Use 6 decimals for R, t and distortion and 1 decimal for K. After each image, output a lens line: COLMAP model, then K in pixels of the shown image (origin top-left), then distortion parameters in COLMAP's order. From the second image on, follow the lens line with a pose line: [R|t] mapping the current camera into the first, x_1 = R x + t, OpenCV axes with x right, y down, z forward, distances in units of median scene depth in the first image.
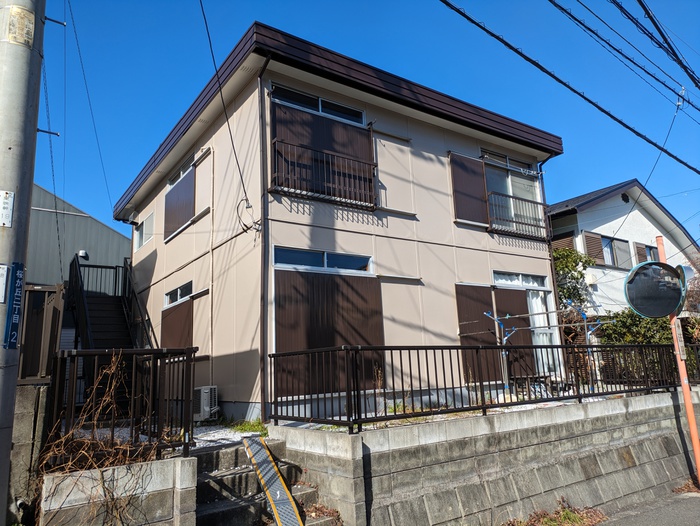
lens RADIAL K [[508.9, 0, 351.6], [0, 508.9, 262.2], [0, 0, 1]] dist [0.051537, -0.031540]
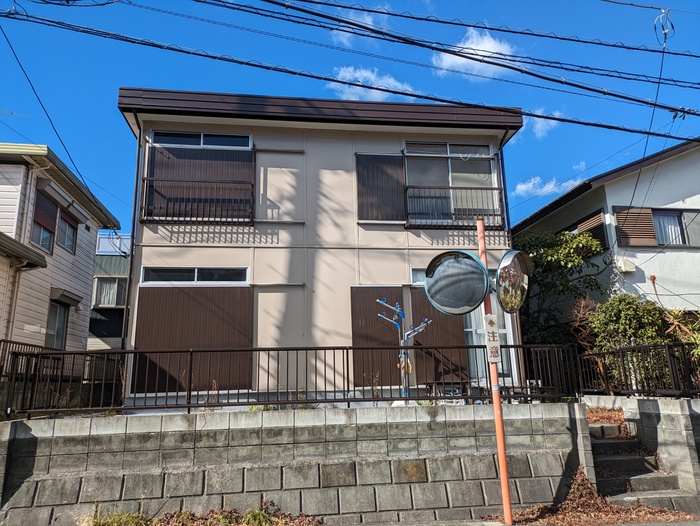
lens RADIAL K [[508.9, 0, 353.3], [0, 508.9, 261.6], [0, 0, 1]] dist [0.051537, -0.031540]
pose [[0.886963, -0.084567, -0.454032, 0.821000], [0.079857, 0.996367, -0.029580, 0.029615], [0.454884, -0.010022, 0.890494, 0.149211]]
